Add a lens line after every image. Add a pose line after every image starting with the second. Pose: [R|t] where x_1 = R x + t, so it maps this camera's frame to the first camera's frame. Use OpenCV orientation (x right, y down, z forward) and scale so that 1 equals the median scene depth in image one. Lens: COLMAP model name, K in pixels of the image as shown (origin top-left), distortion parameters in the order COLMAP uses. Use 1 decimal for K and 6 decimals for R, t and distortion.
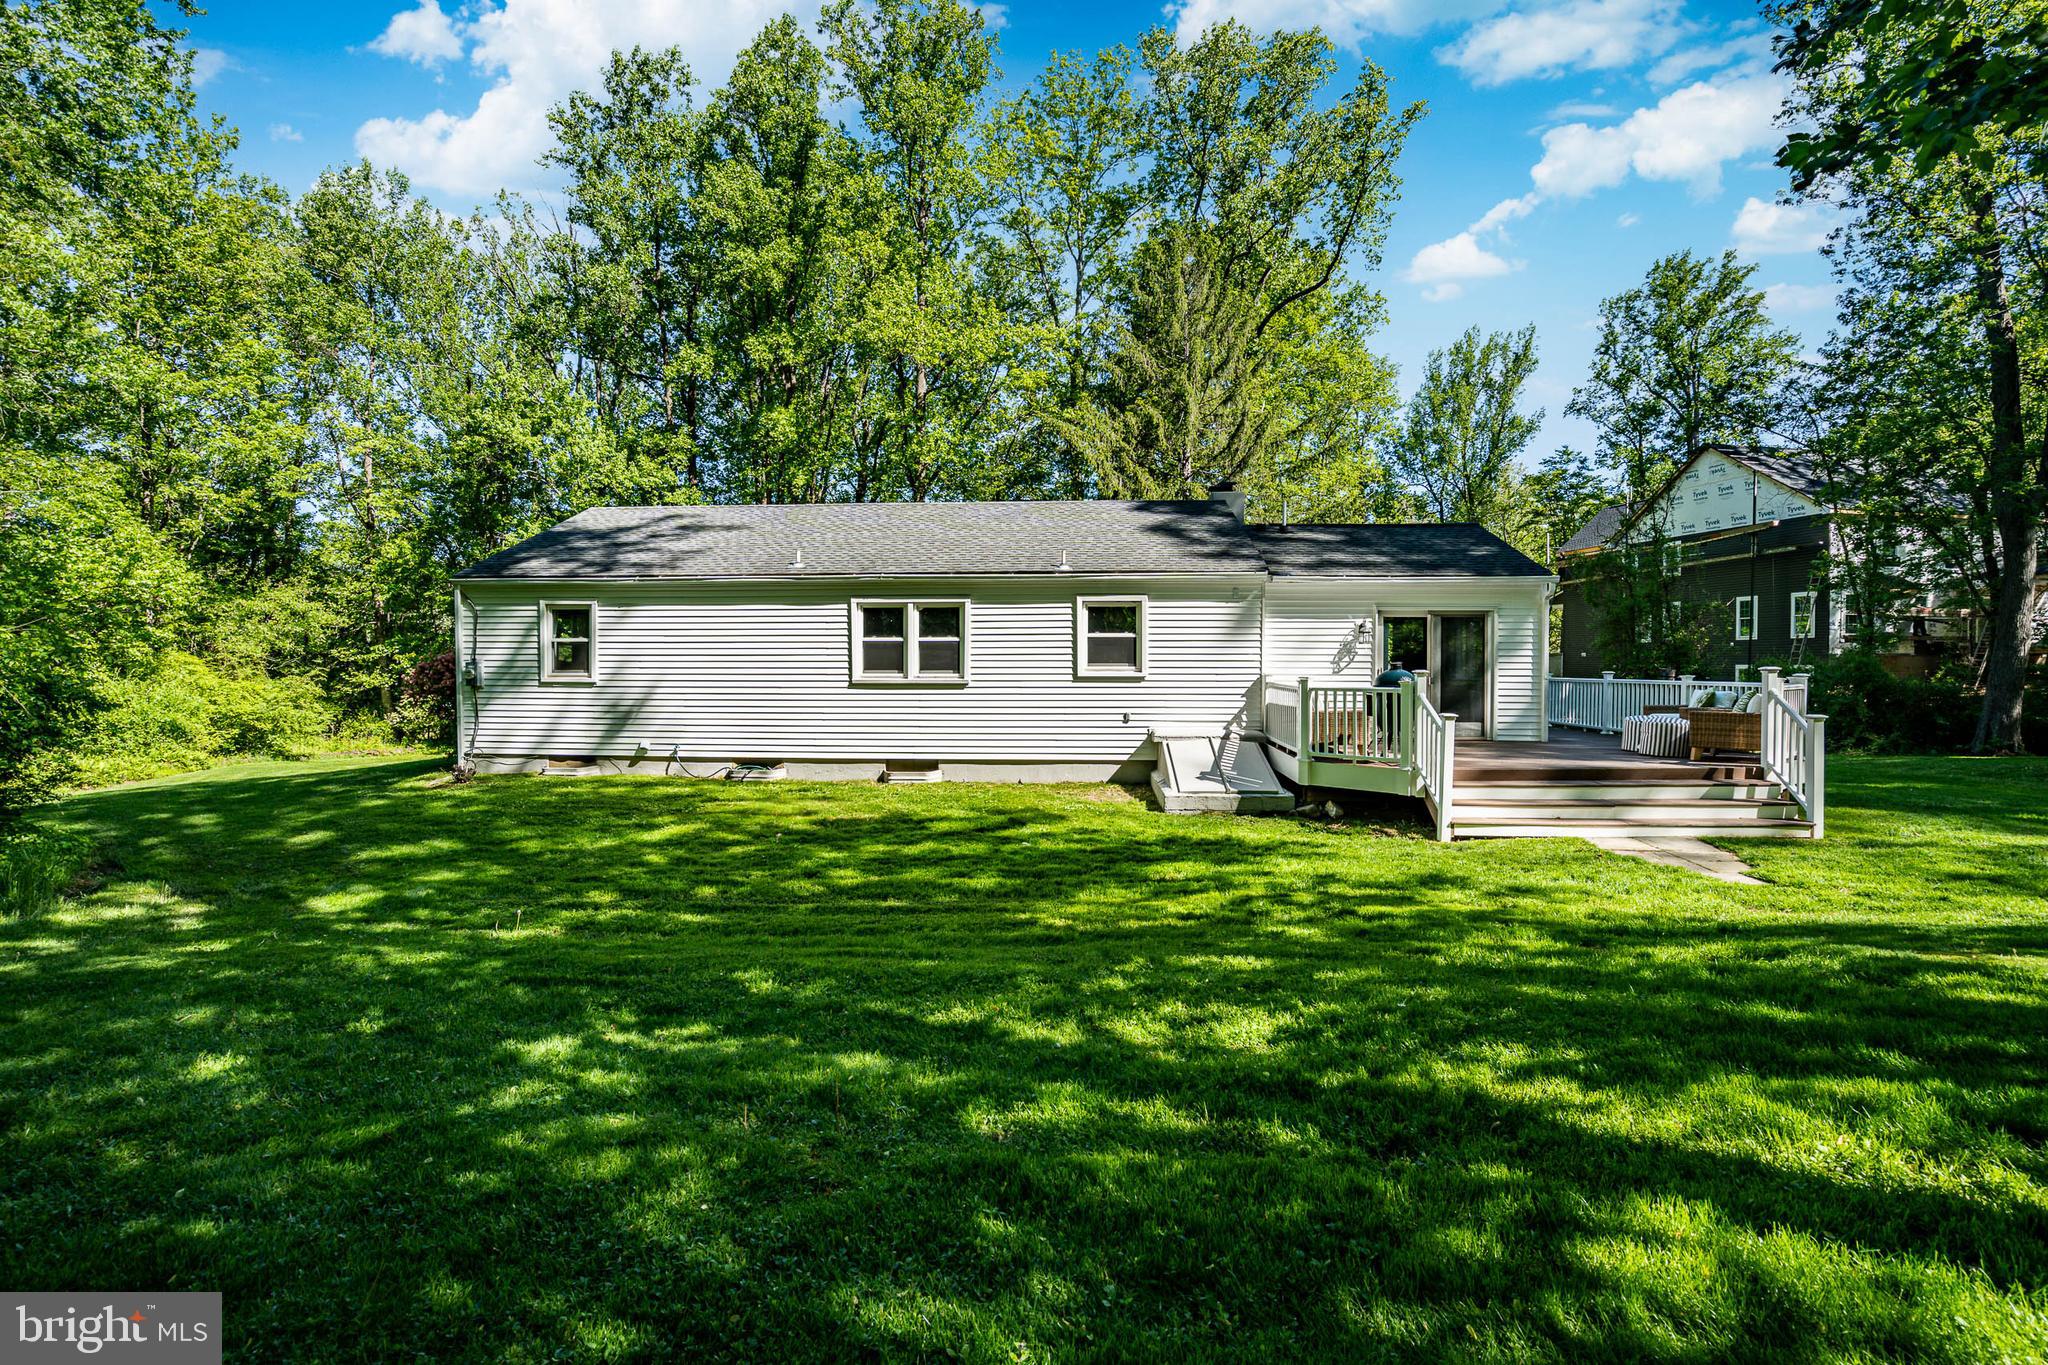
lens RADIAL K [[982.3, 0, 1033.4], [0, 982.3, 683.0], [0, 0, 1]] dist [-0.017183, 0.003885]
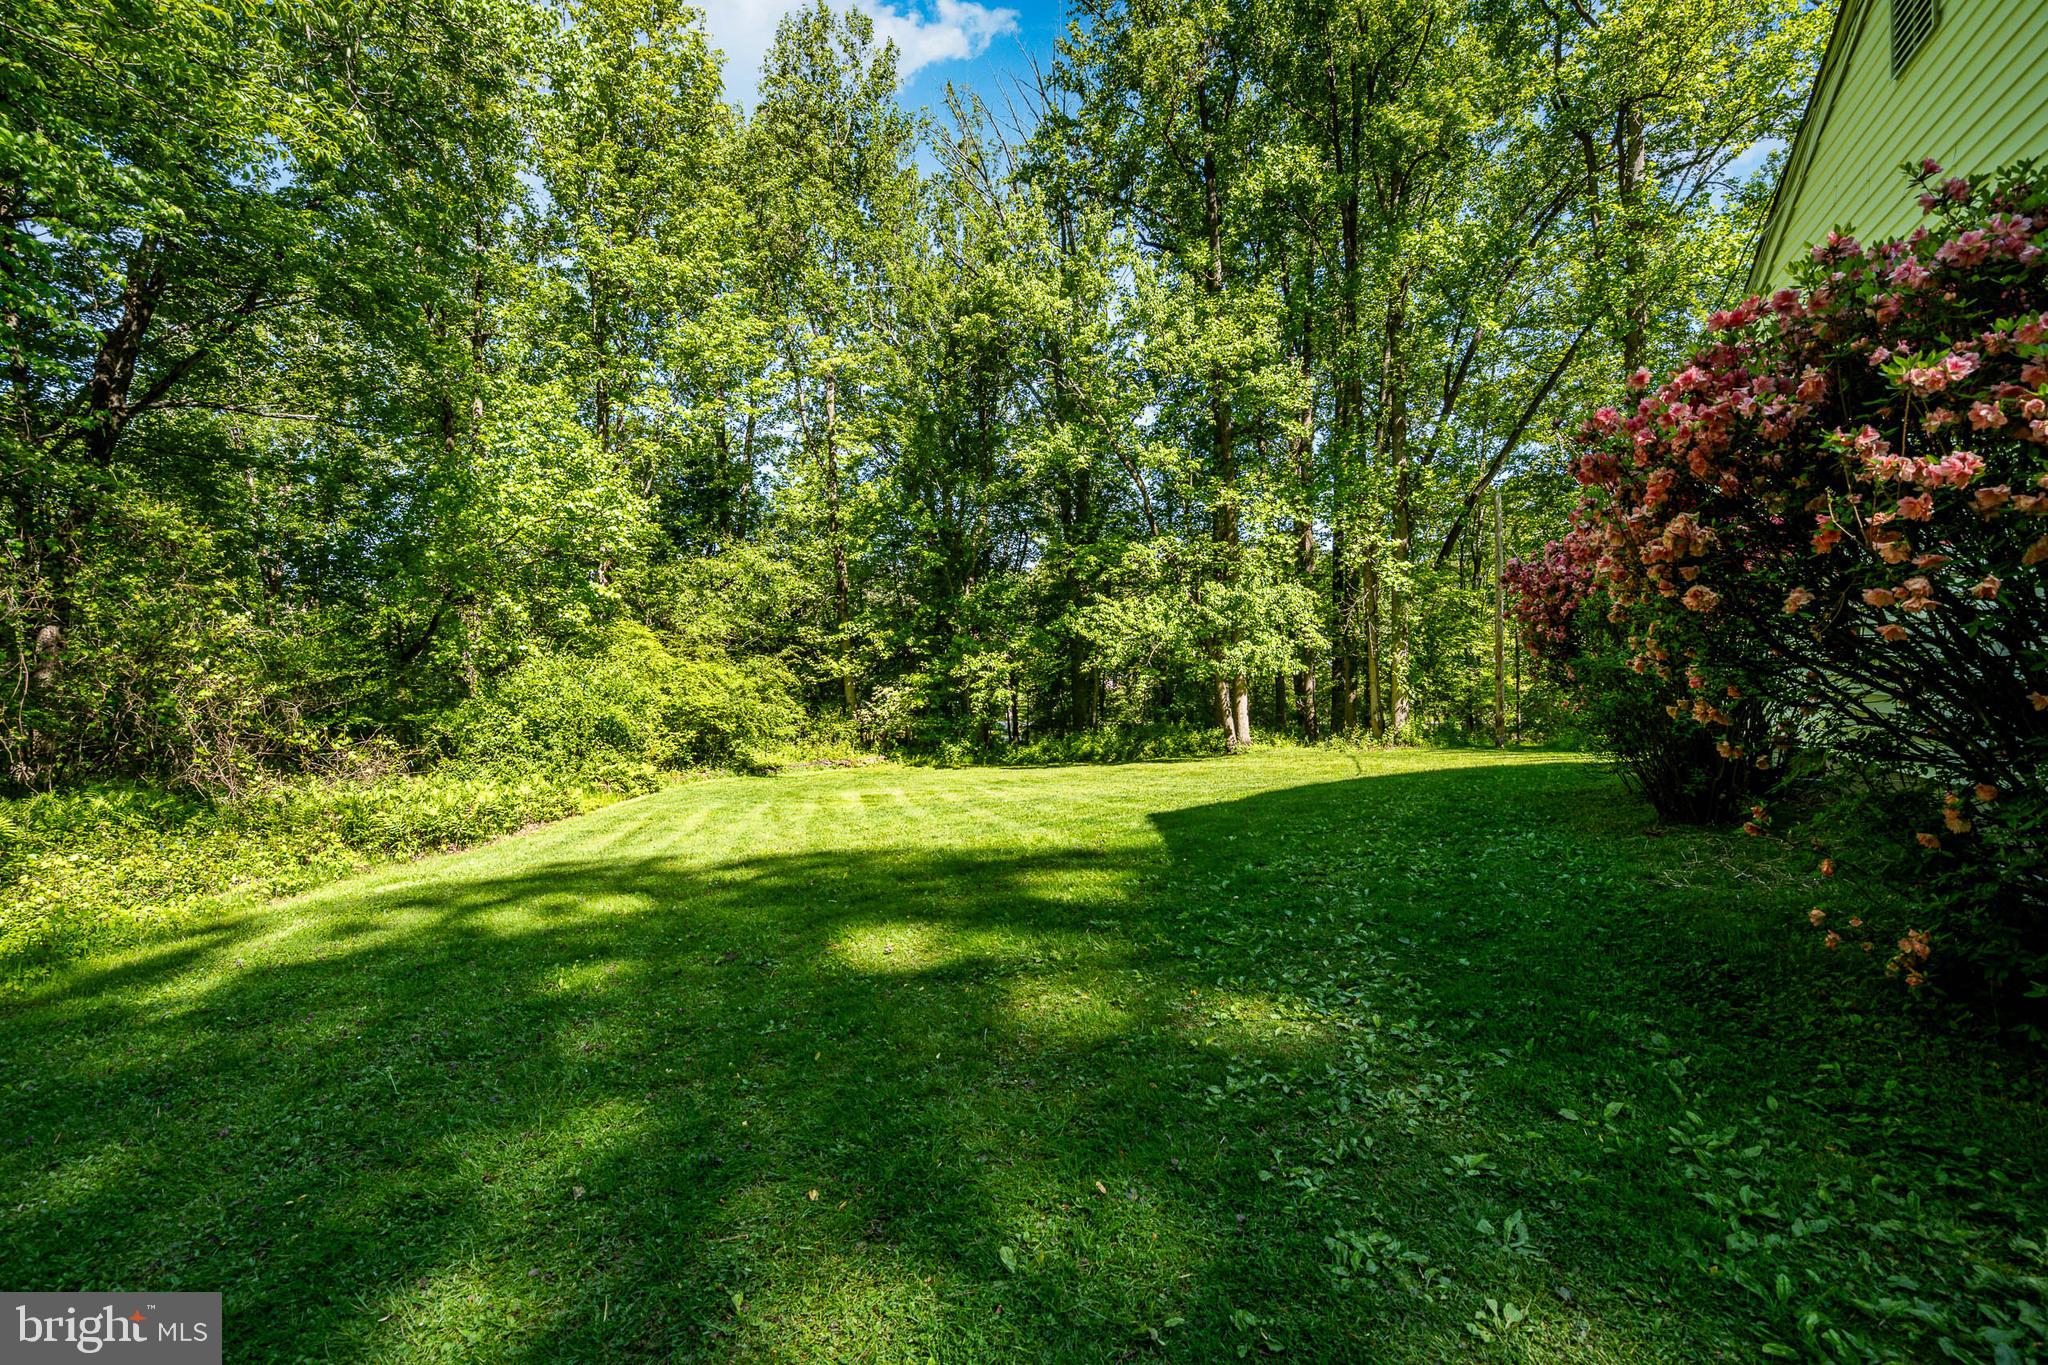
lens RADIAL K [[982.3, 0, 1014.8], [0, 982.3, 674.0], [0, 0, 1]] dist [-0.017183, 0.003885]
pose [[0.931135, -0.000542, -0.364675, -0.326772], [-0.004322, 0.999912, -0.012520, 0.013901], [0.364650, 0.013234, 0.931051, 0.401962]]
